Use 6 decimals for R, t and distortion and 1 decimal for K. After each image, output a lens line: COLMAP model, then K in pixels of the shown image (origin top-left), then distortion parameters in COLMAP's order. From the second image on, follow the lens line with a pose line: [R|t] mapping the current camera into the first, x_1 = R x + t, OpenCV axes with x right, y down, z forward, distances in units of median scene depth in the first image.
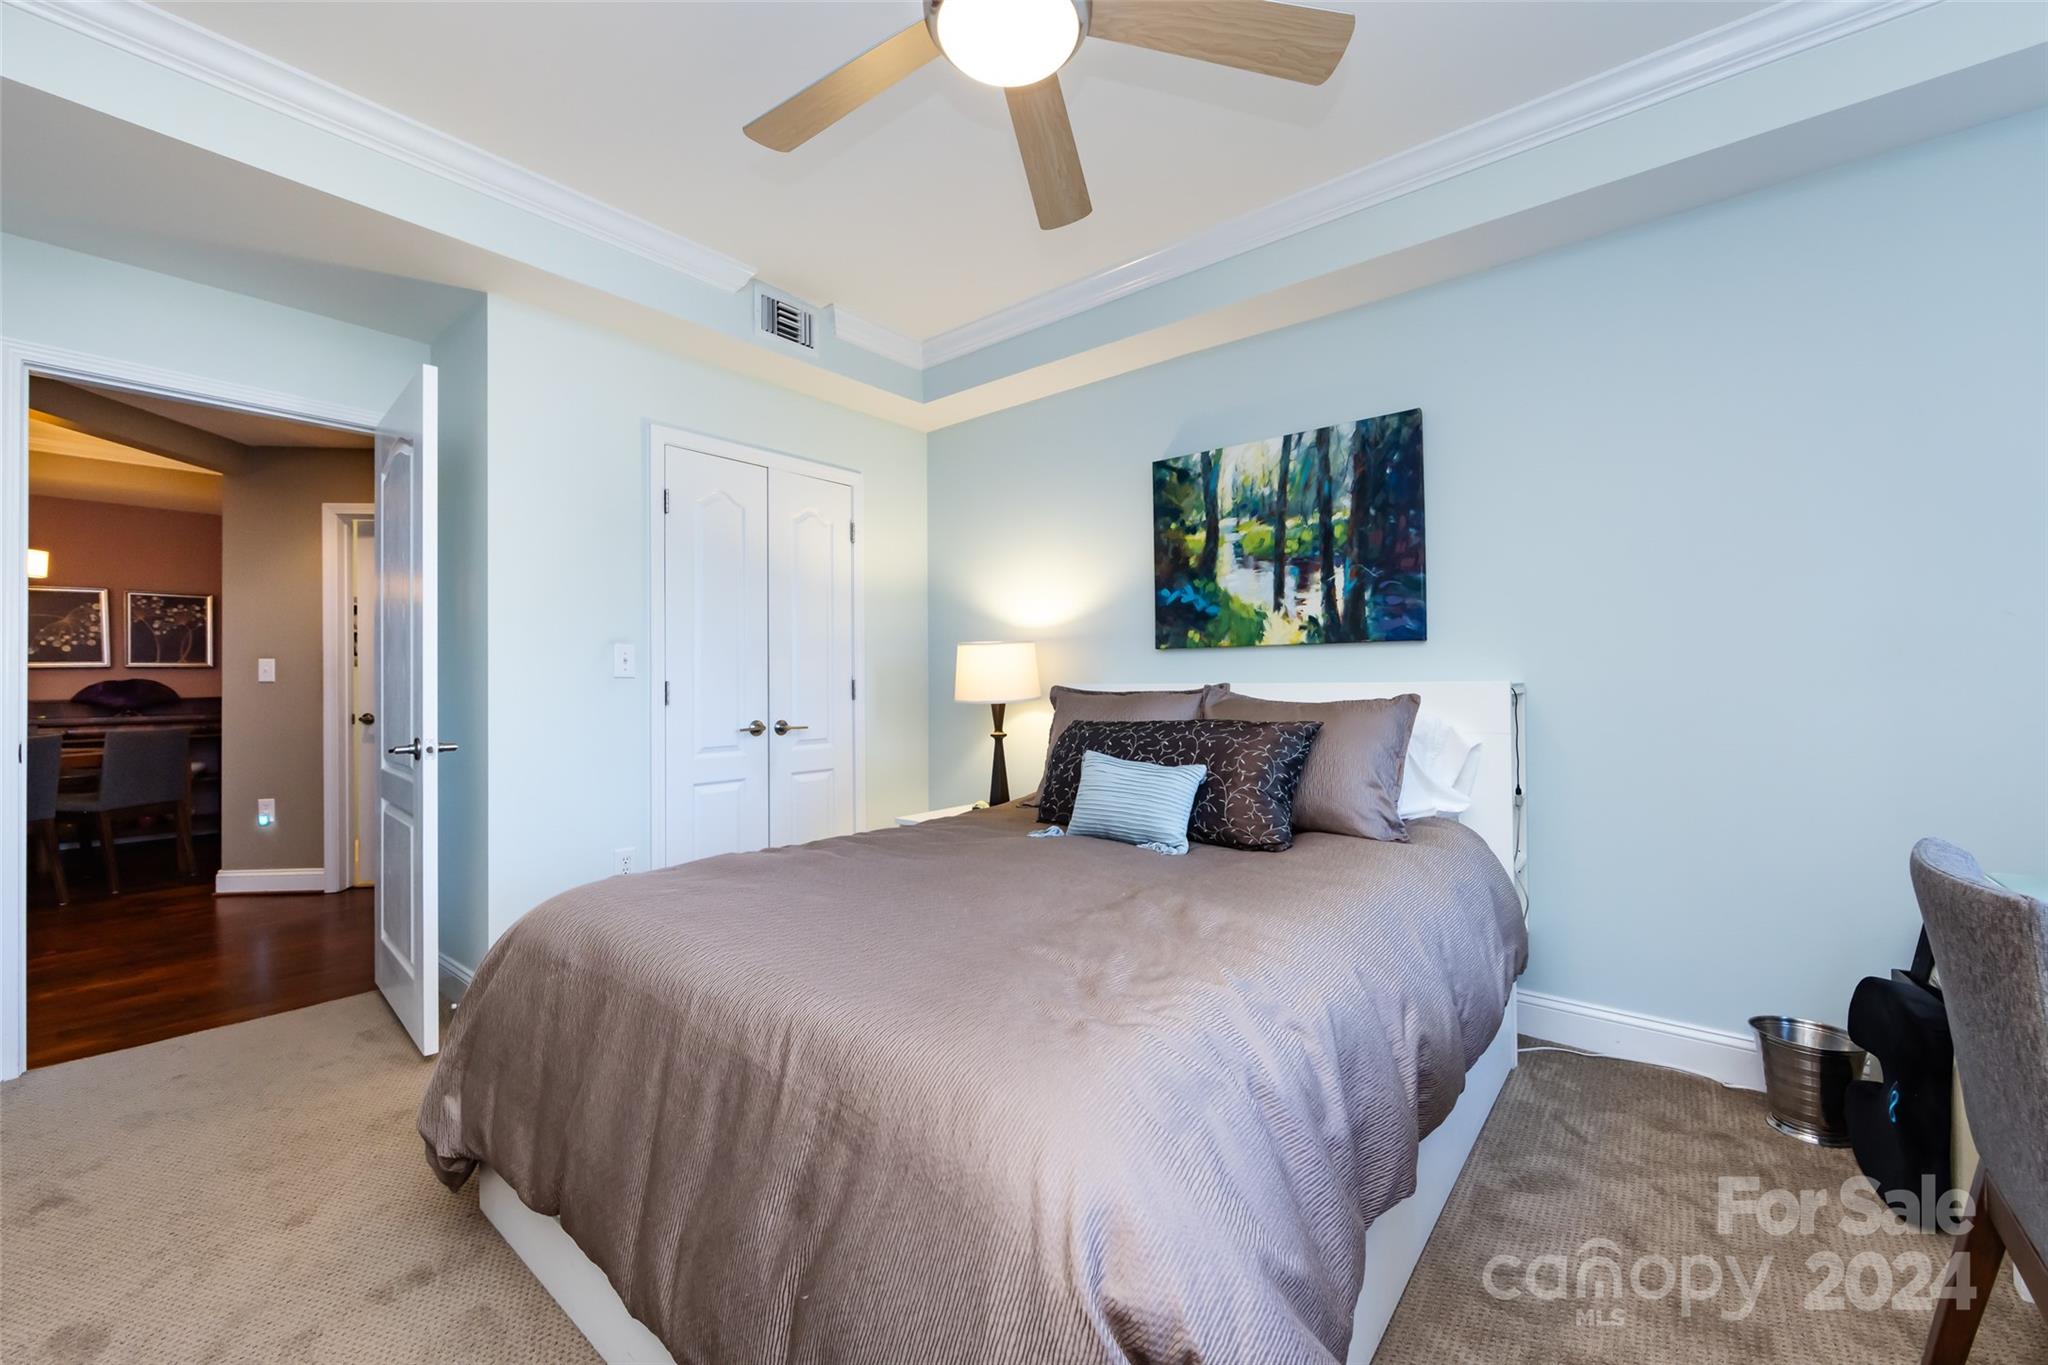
lens RADIAL K [[814.7, 0, 1016.1], [0, 814.7, 676.6], [0, 0, 1]] dist [-0.002463, -0.000454]
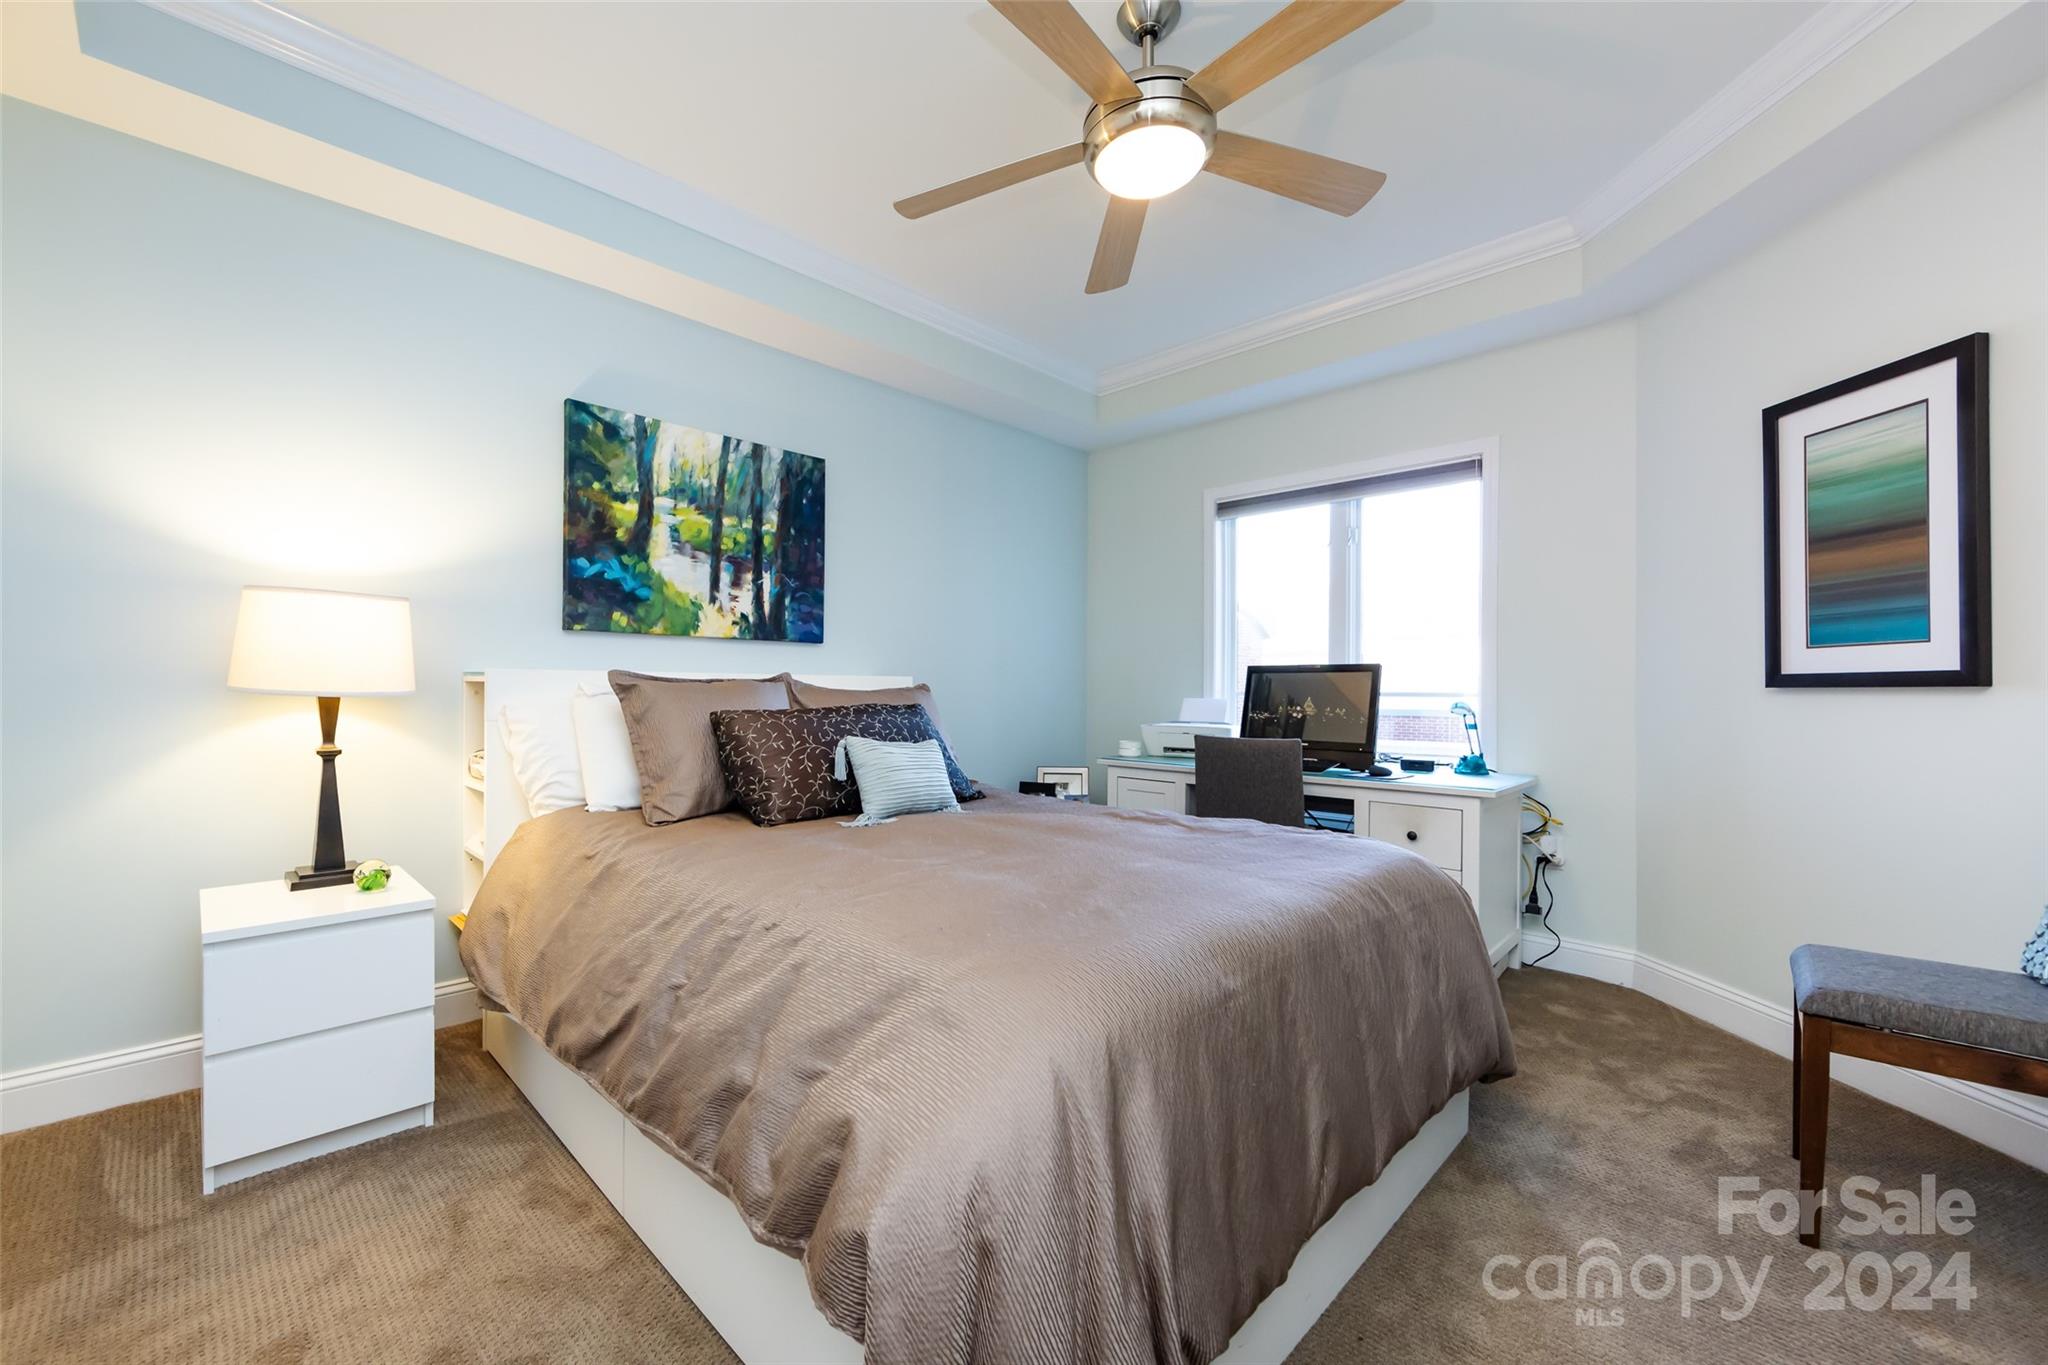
lens RADIAL K [[807.4, 0, 1015.1], [0, 807.4, 688.5], [0, 0, 1]] dist [-0.002469, -0.000419]
pose [[0.088044, 0.009998, 0.996066, -0.648260], [-0.011851, 0.999889, -0.008989, 0.029644], [-0.996046, -0.011013, 0.088152, 0.531991]]
